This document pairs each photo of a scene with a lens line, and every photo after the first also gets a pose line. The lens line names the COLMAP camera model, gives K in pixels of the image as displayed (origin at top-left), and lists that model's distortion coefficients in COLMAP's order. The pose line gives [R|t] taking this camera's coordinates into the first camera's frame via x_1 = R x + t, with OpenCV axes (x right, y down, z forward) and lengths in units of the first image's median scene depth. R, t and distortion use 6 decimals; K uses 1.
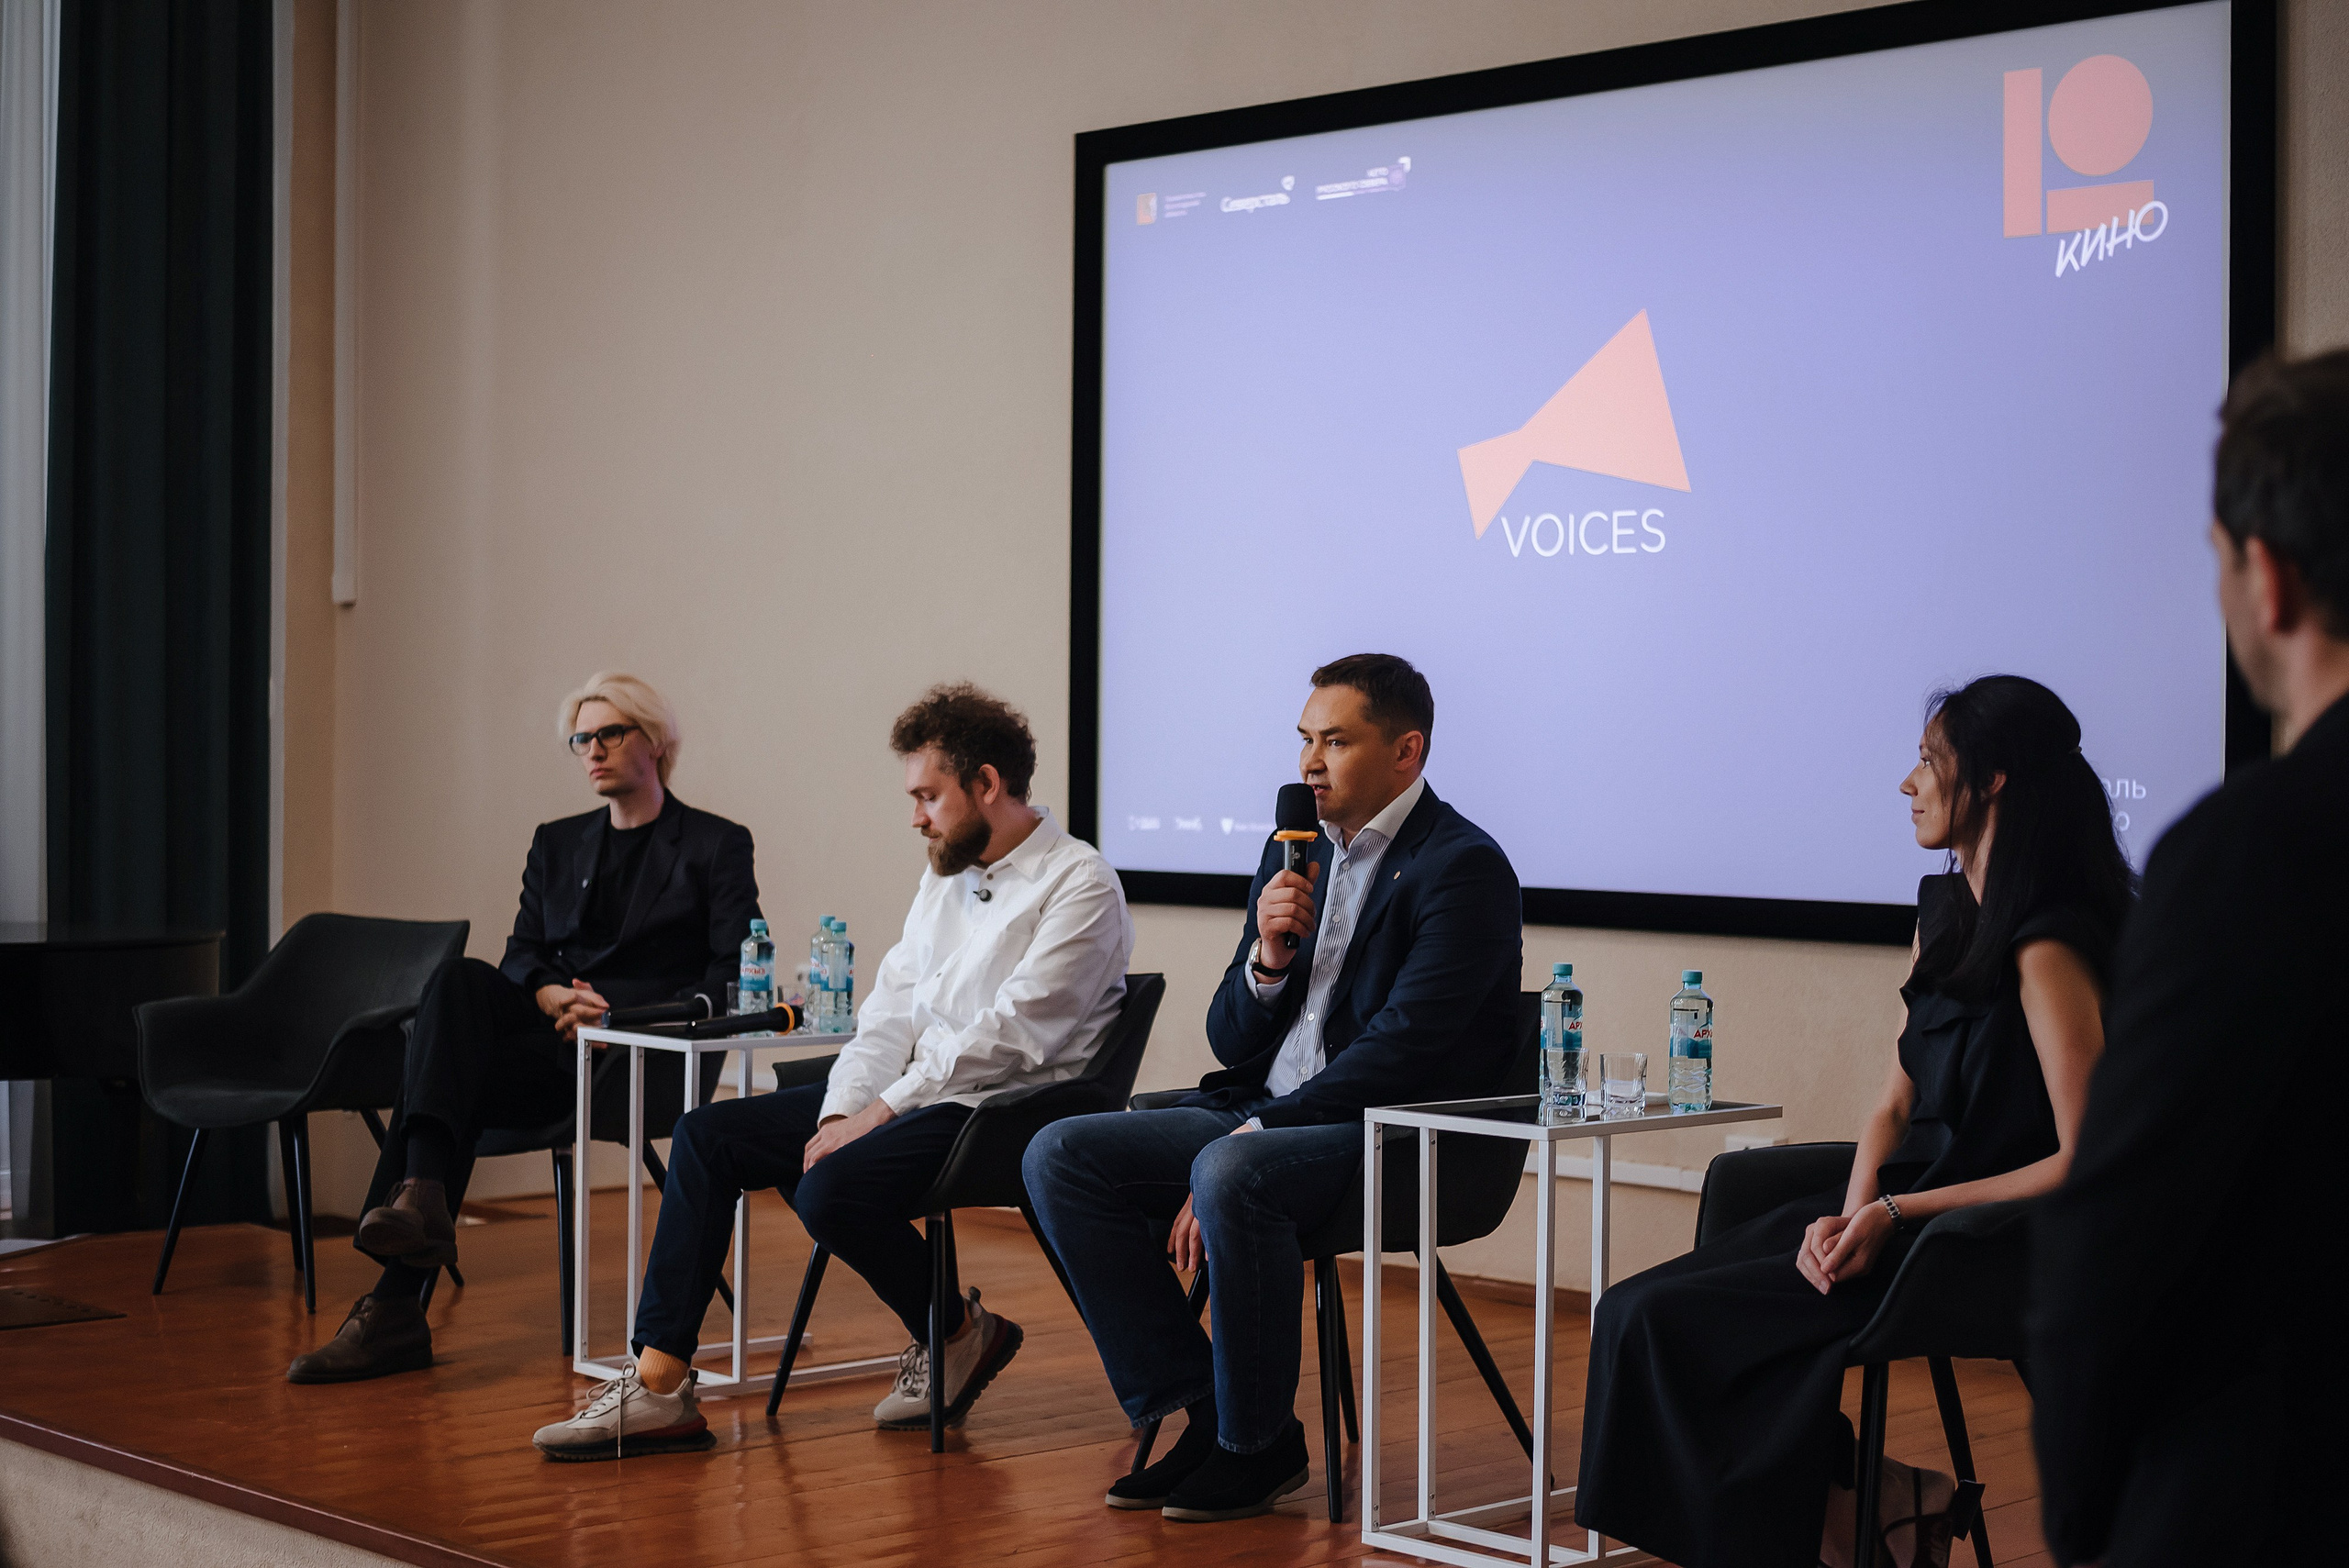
lens RADIAL K [[3435.8, 0, 1157.0], [0, 3435.8, 799.2], [0, 0, 1]] dist [-0.078960, 0.000000]
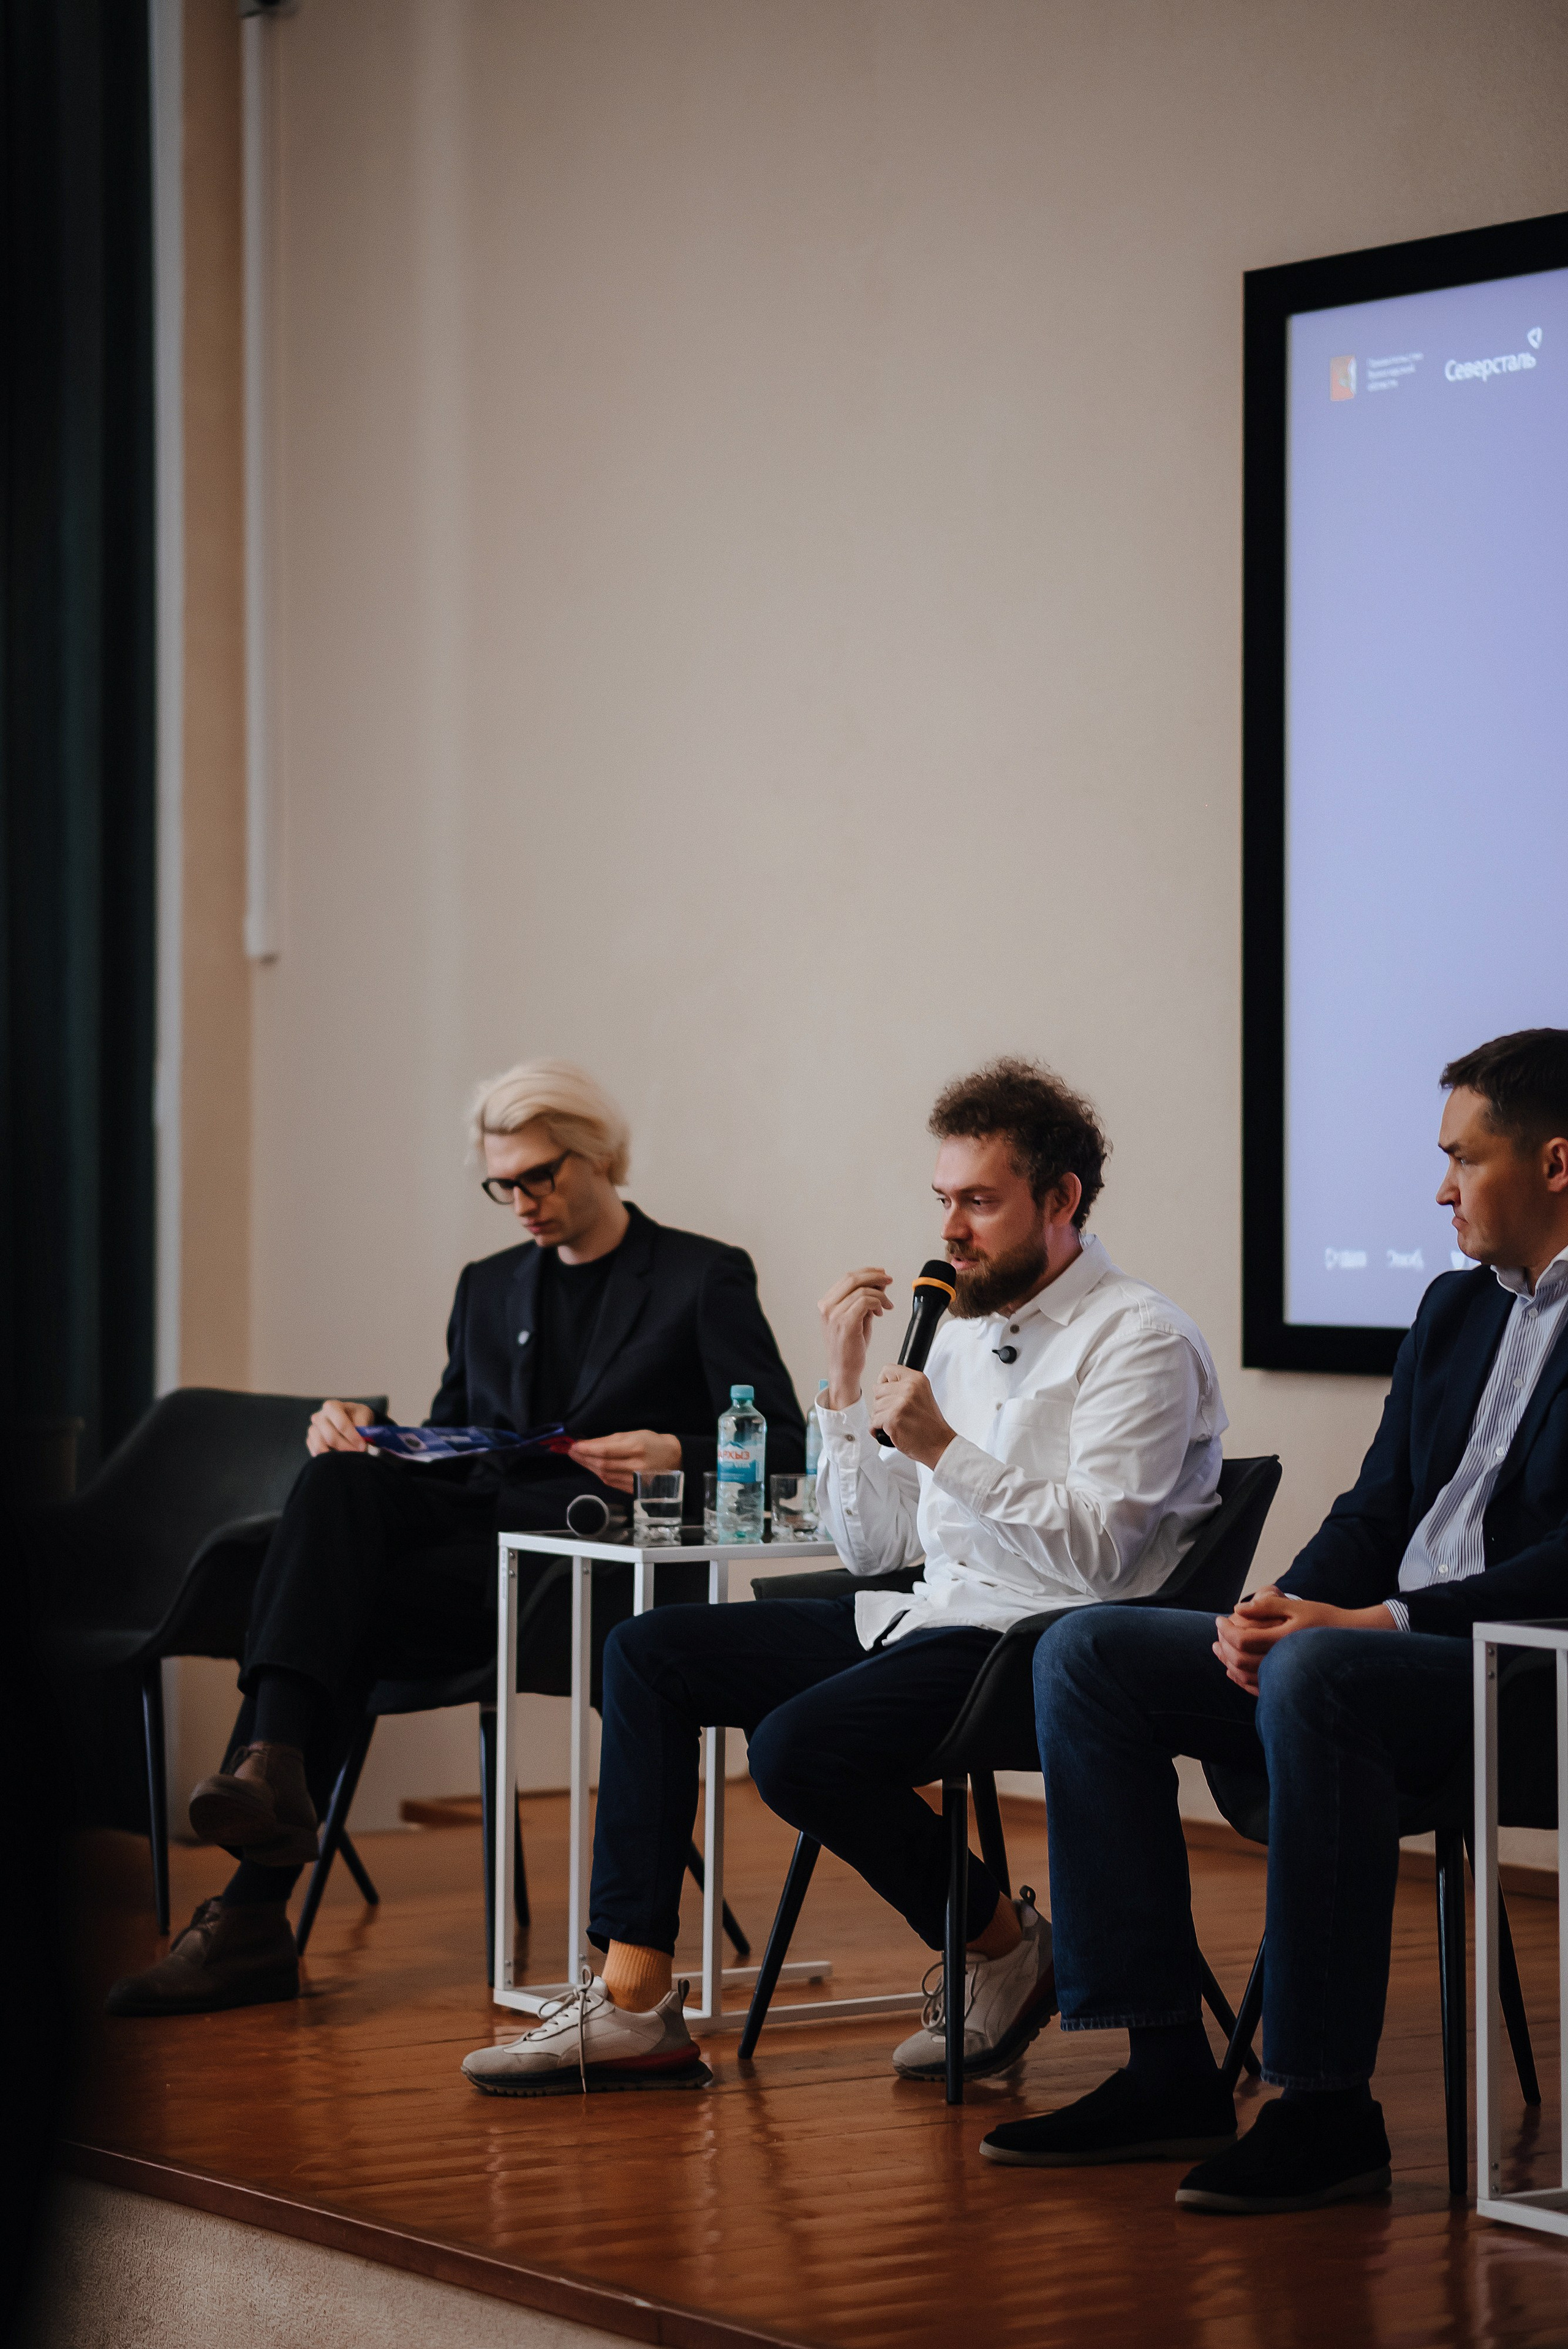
lens RADIAL K [[5472.4, 0, 788.6], [0, 5472.4, 1173.2], [0, 0, 1]] dist [0.090807, 0.000000]
pose [[0.987384, -0.007240, -0.158181, 0.071548], [0.004913, 0.999874, -0.015093, 0.006812], [0.158271, 0.014126, 0.987295, -0.138940]]
